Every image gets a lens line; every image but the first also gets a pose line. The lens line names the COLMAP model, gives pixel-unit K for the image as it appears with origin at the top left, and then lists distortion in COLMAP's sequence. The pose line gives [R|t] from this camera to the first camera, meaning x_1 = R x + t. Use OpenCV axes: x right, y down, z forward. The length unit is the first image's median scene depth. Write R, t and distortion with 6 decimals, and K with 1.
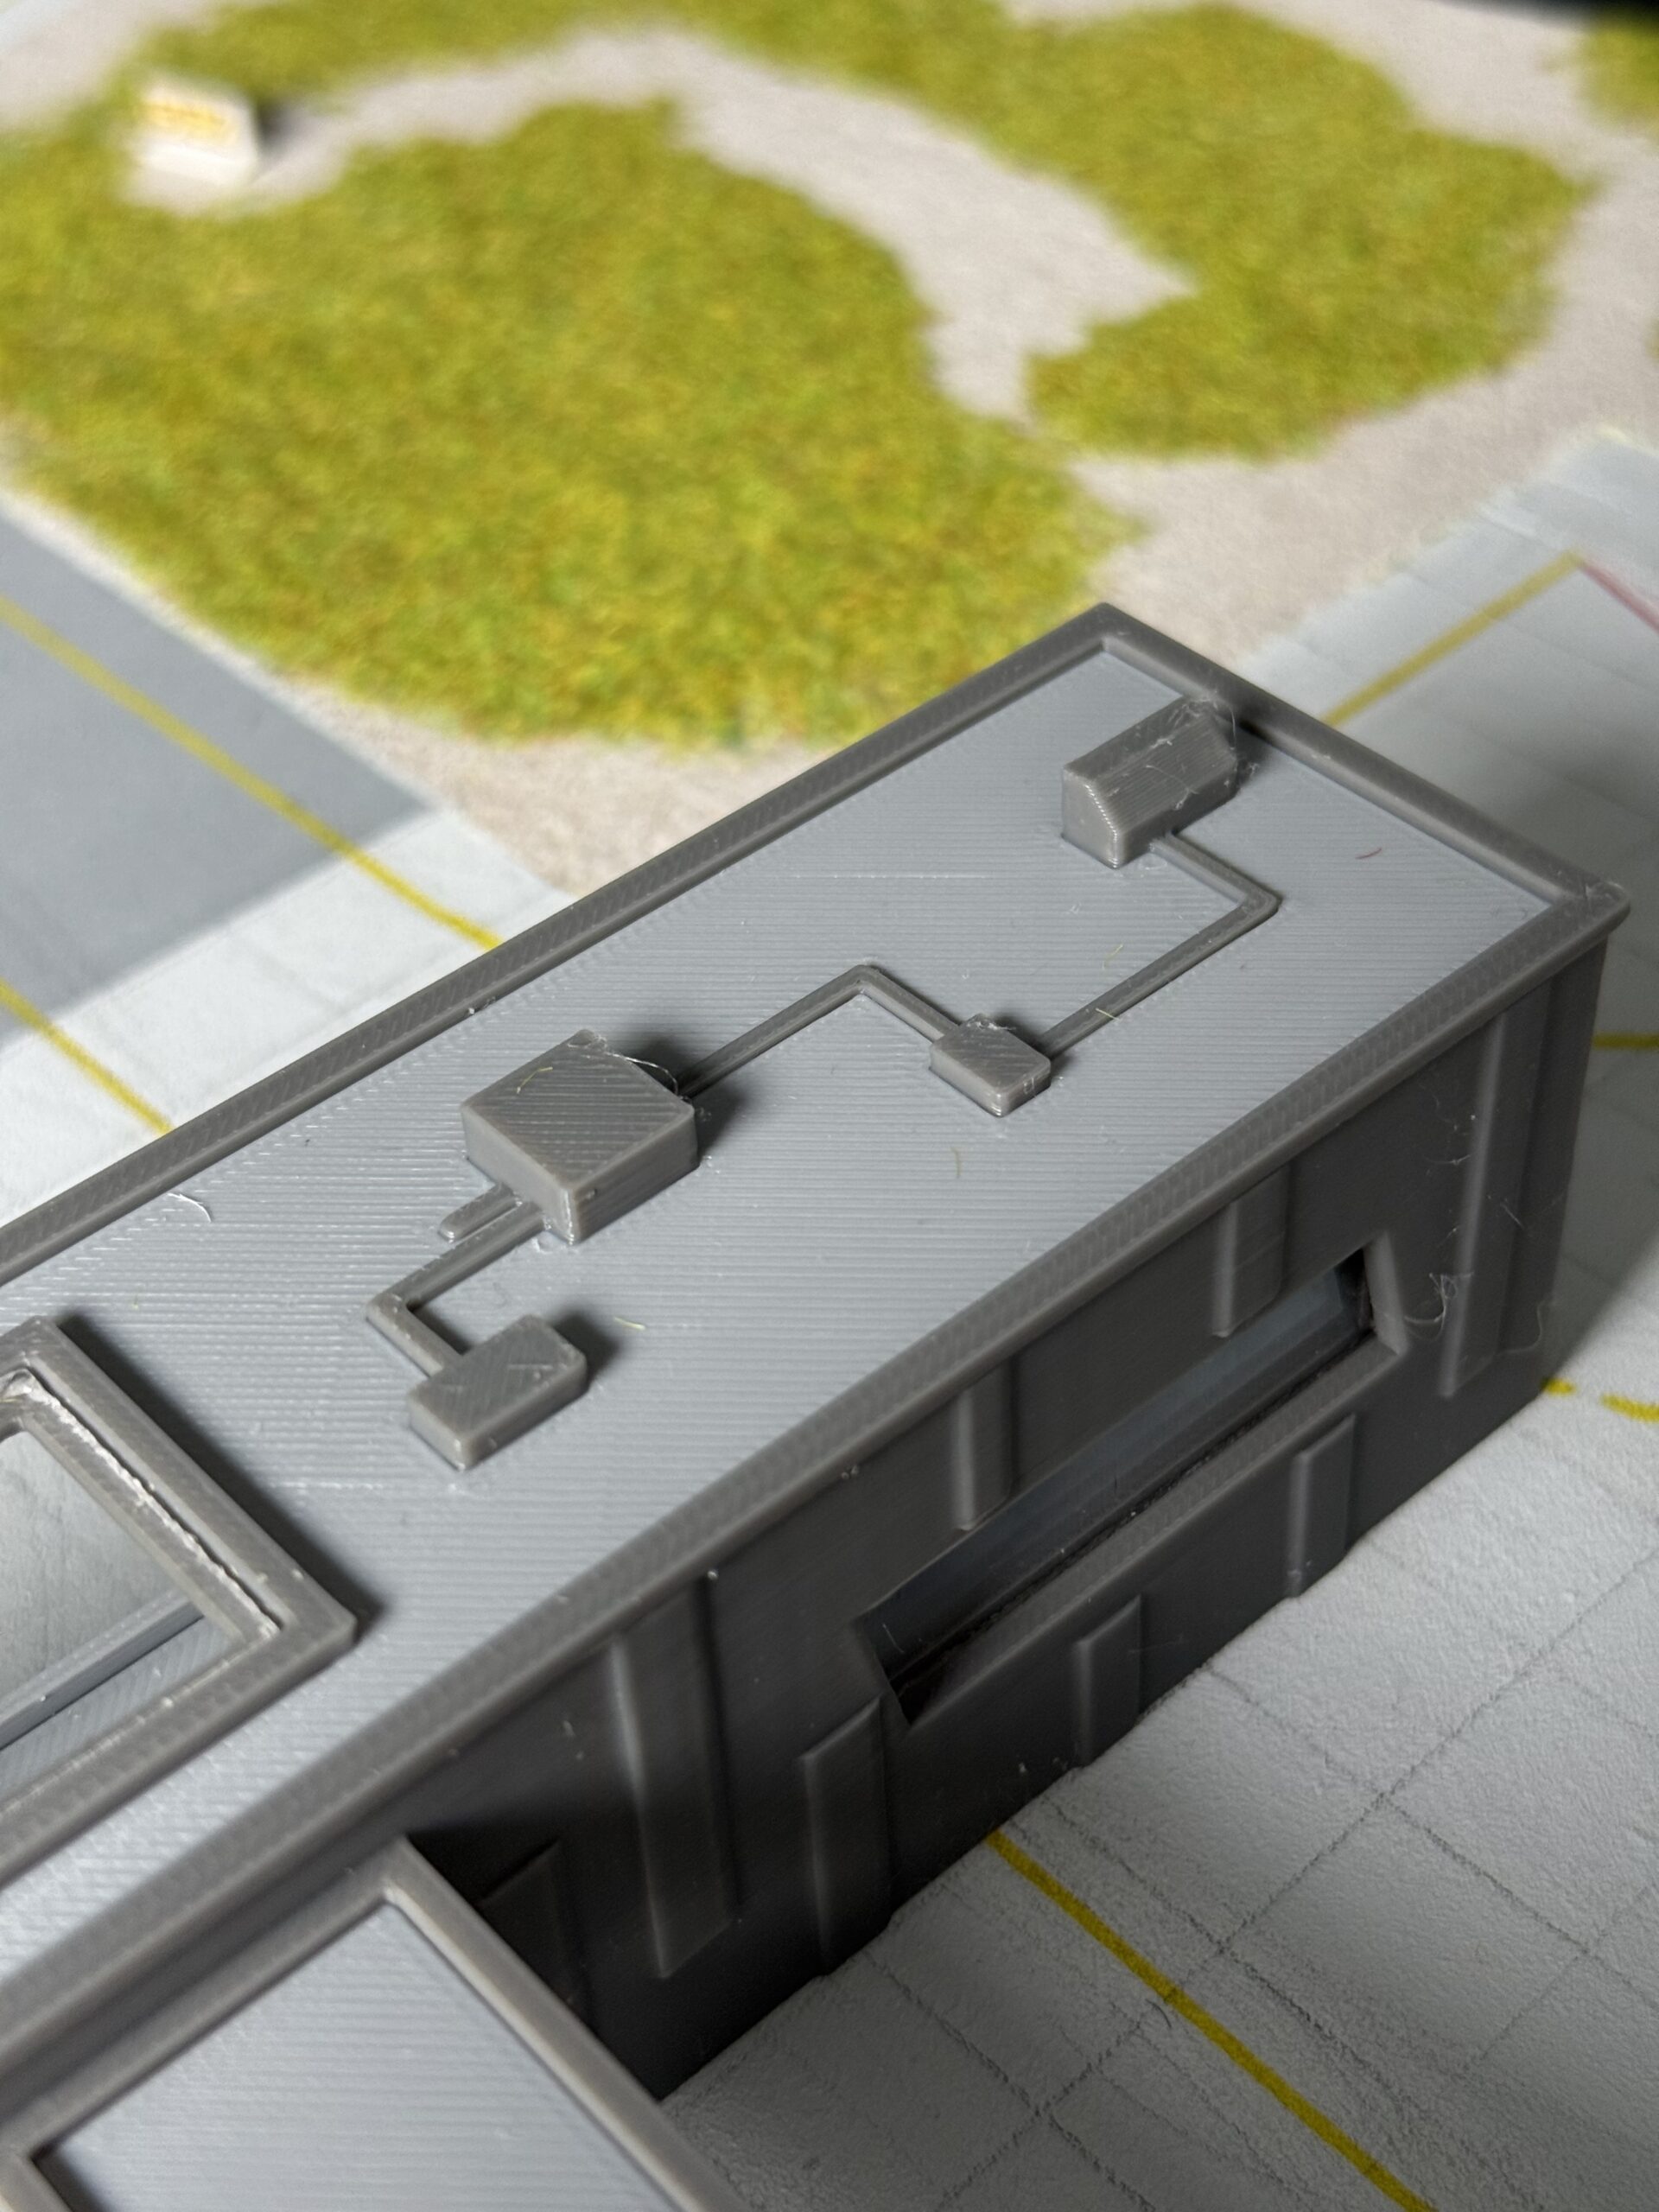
lens RADIAL K [[3223.5, 0, 808.2], [0, 3223.5, 1083.4], [0, 0, 1]] dist [0.094023, 0.000000]
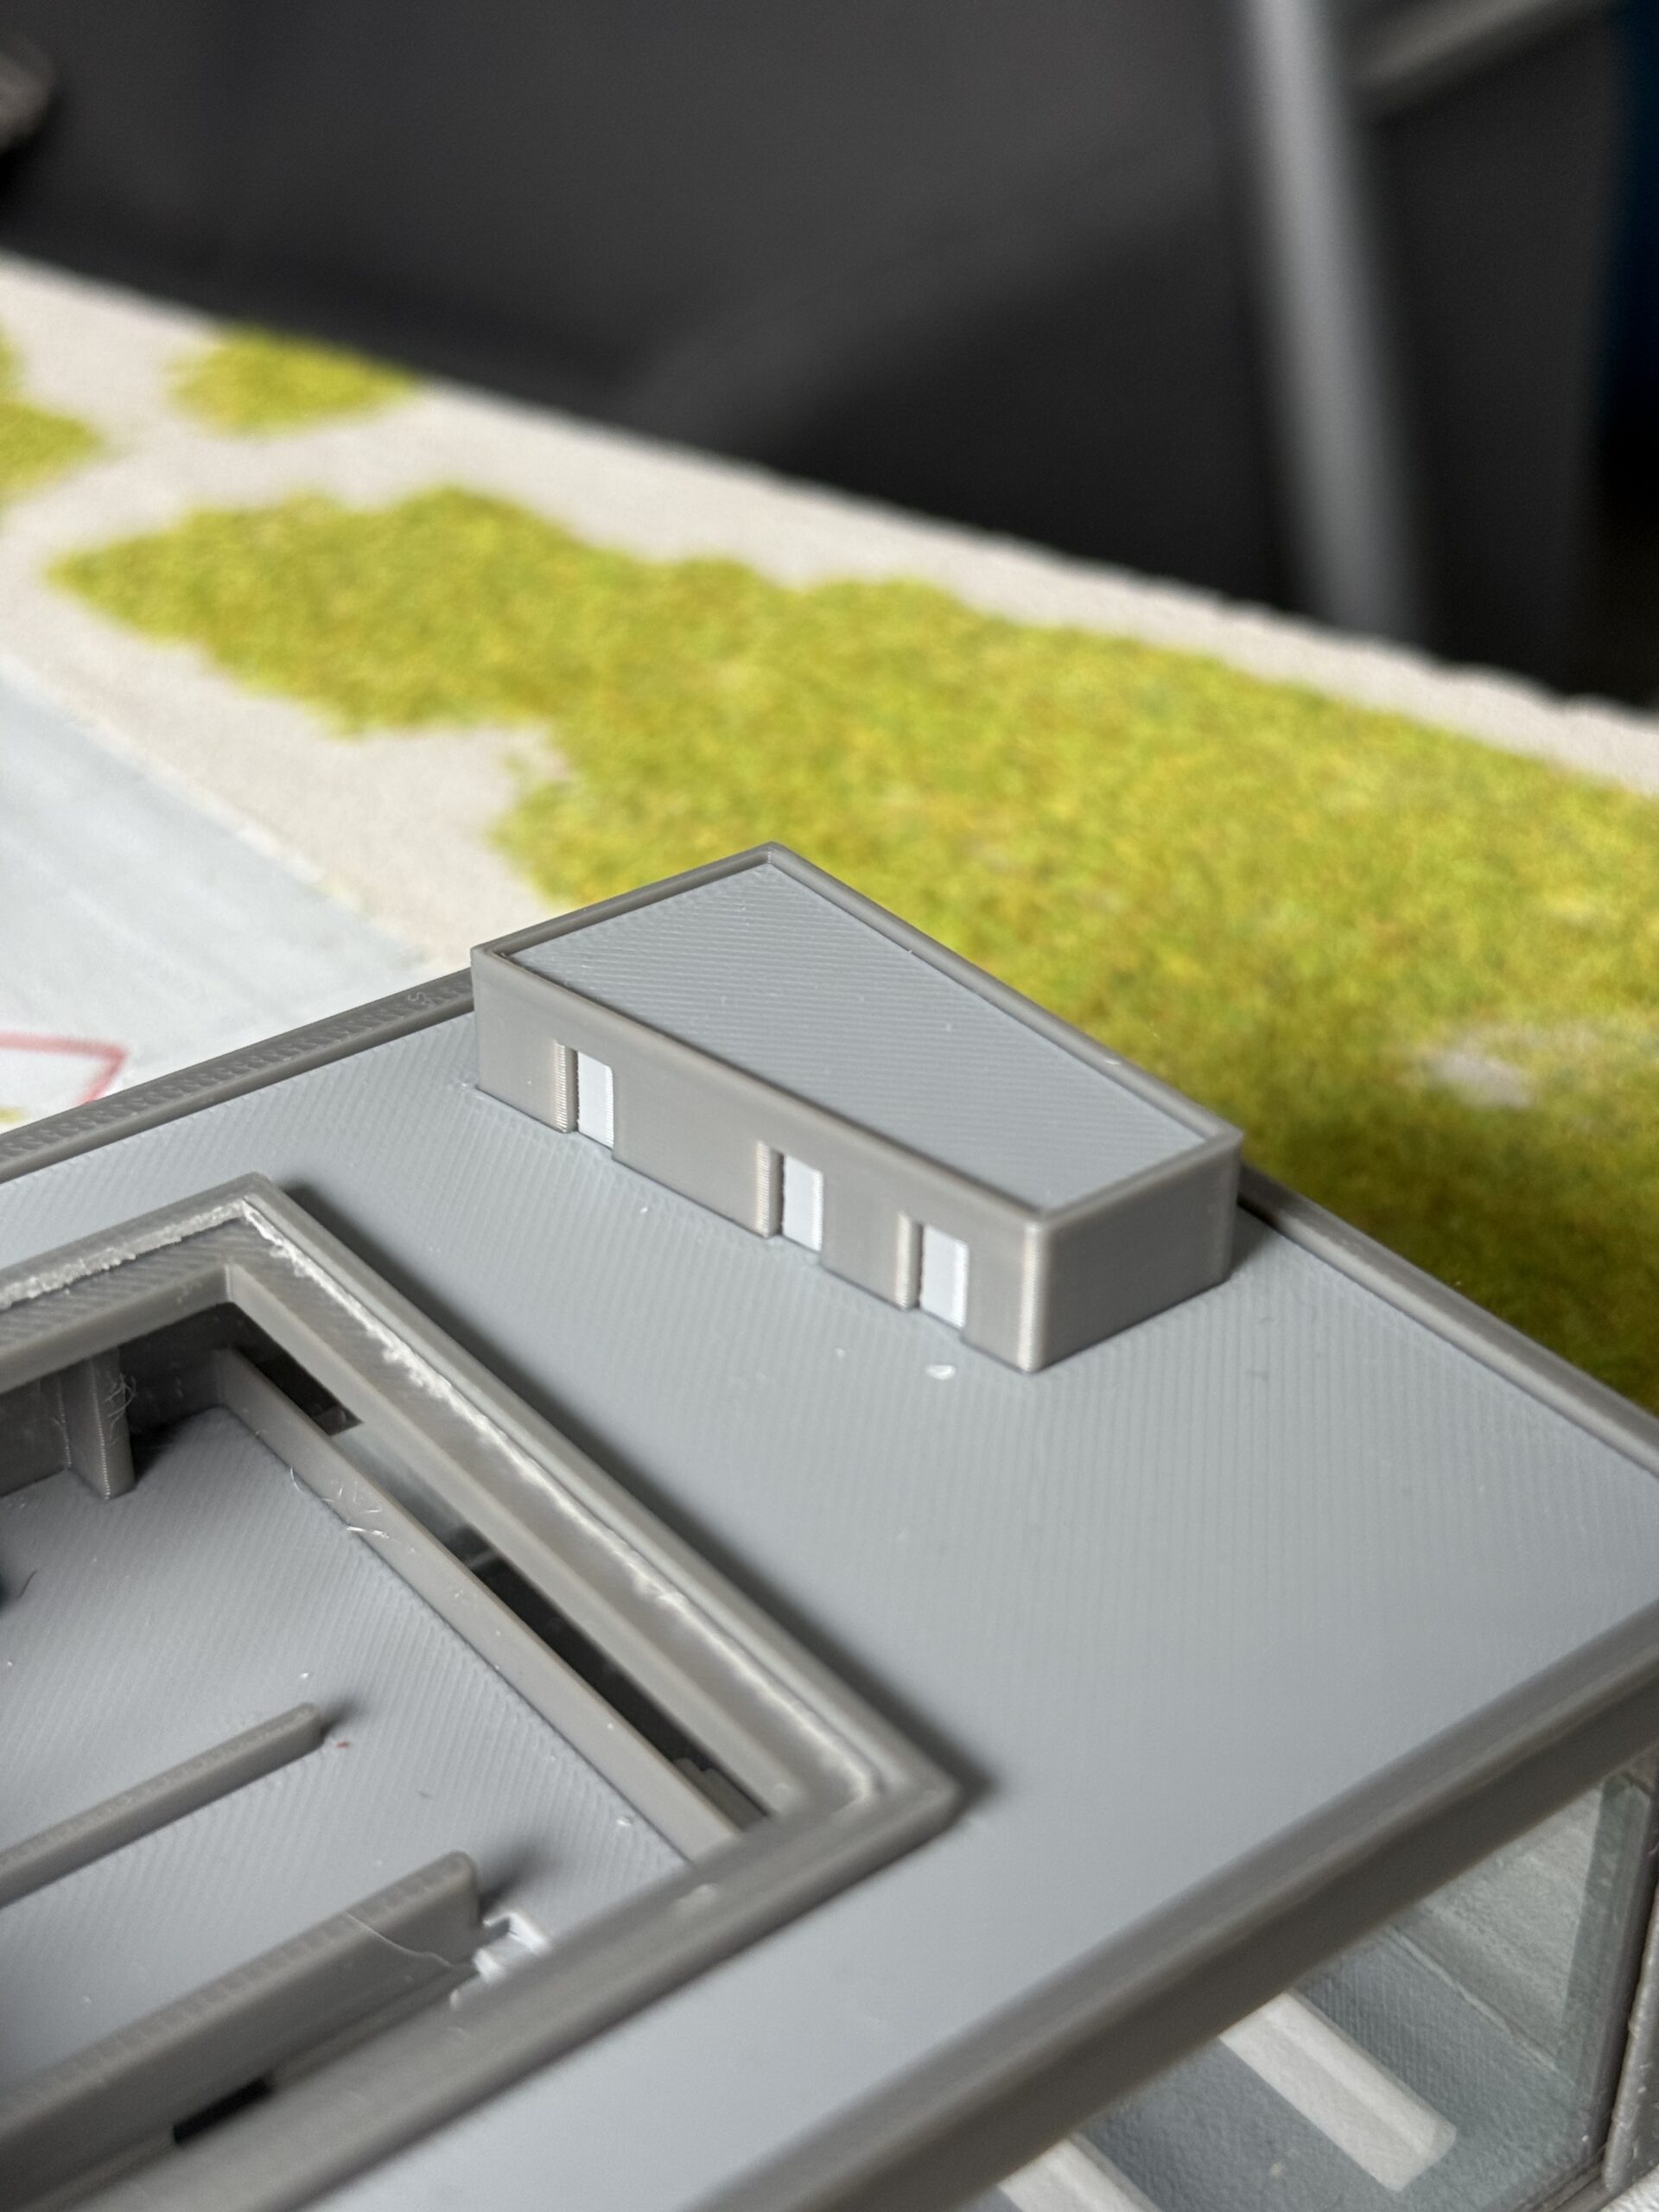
lens RADIAL K [[3223.5, 0, 823.3], [0, 3223.5, 1124.9], [0, 0, 1]] dist [0.094023, 0.000000]
pose [[0.996119, 0.087586, -0.008661, 0.554221], [-0.087843, 0.983241, -0.159752, 0.109301], [-0.005476, 0.159893, 0.987119, -0.042821]]
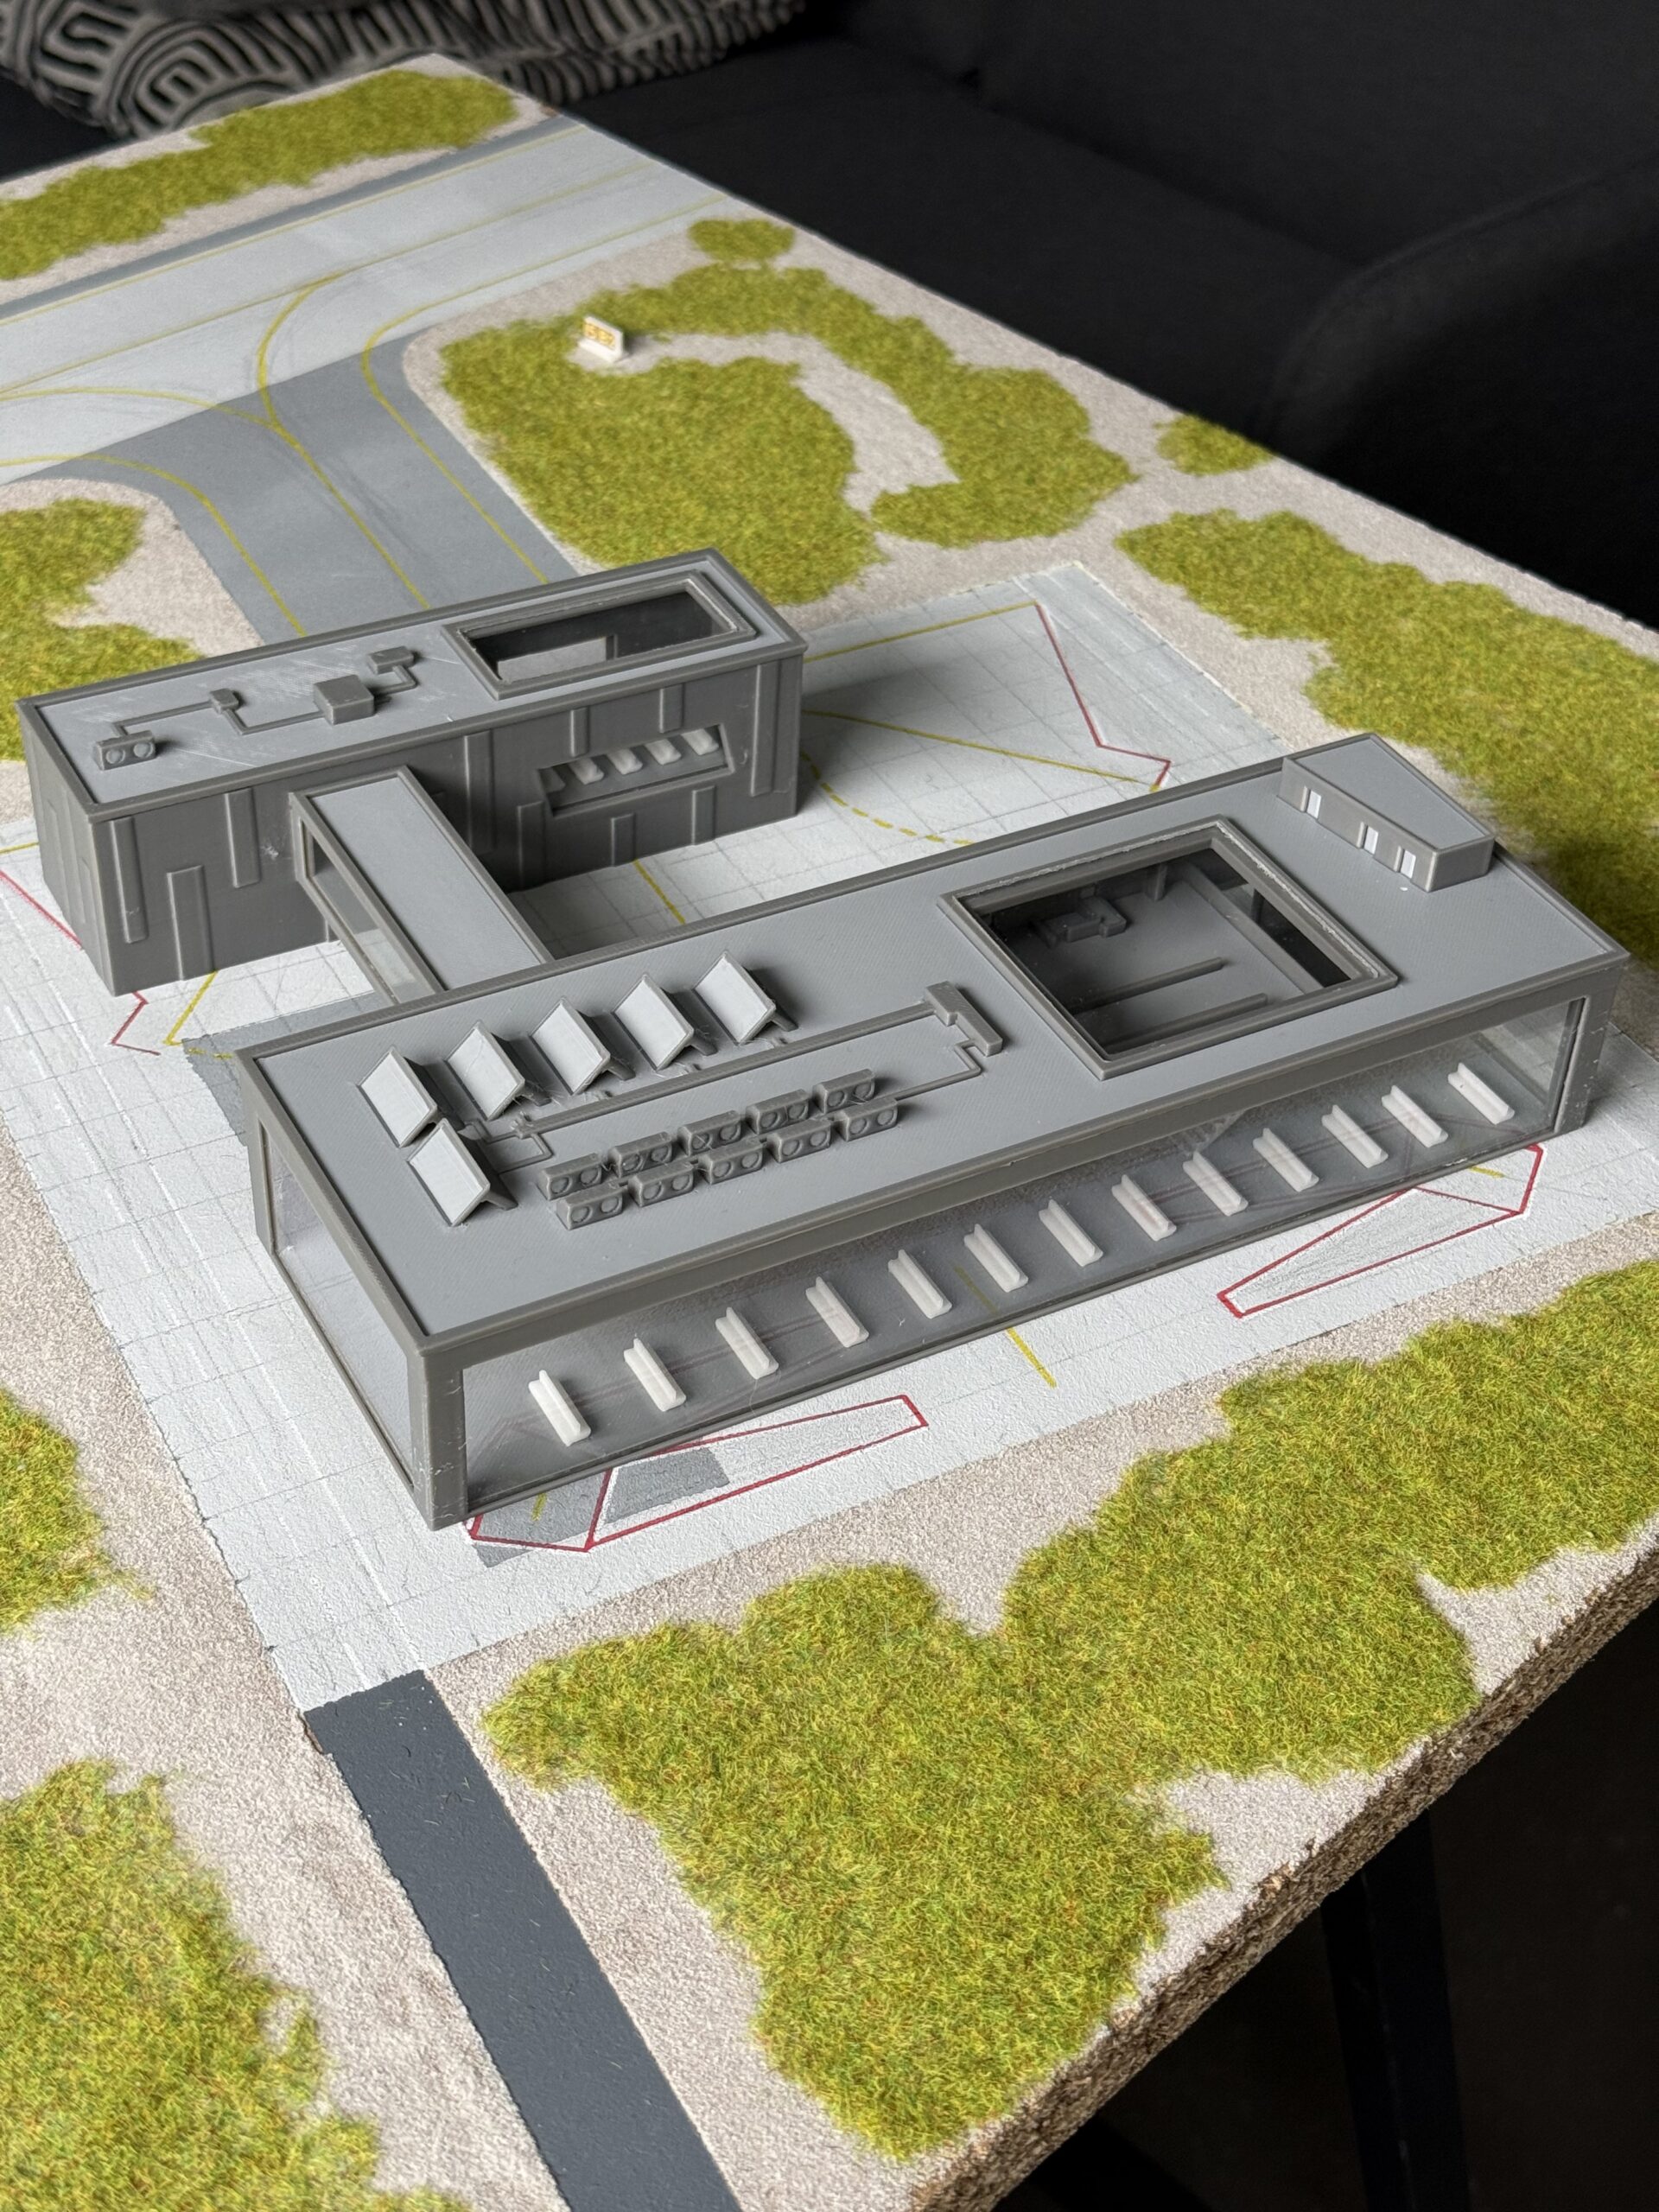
lens RADIAL K [[3223.5, 0, 841.5], [0, 3223.5, 1076.1], [0, 0, 1]] dist [0.094023, 0.000000]
pose [[0.964738, 0.228658, -0.130369, 0.488431], [-0.236062, 0.970729, -0.044278, 0.350089], [0.116429, 0.073492, 0.990476, -1.525532]]
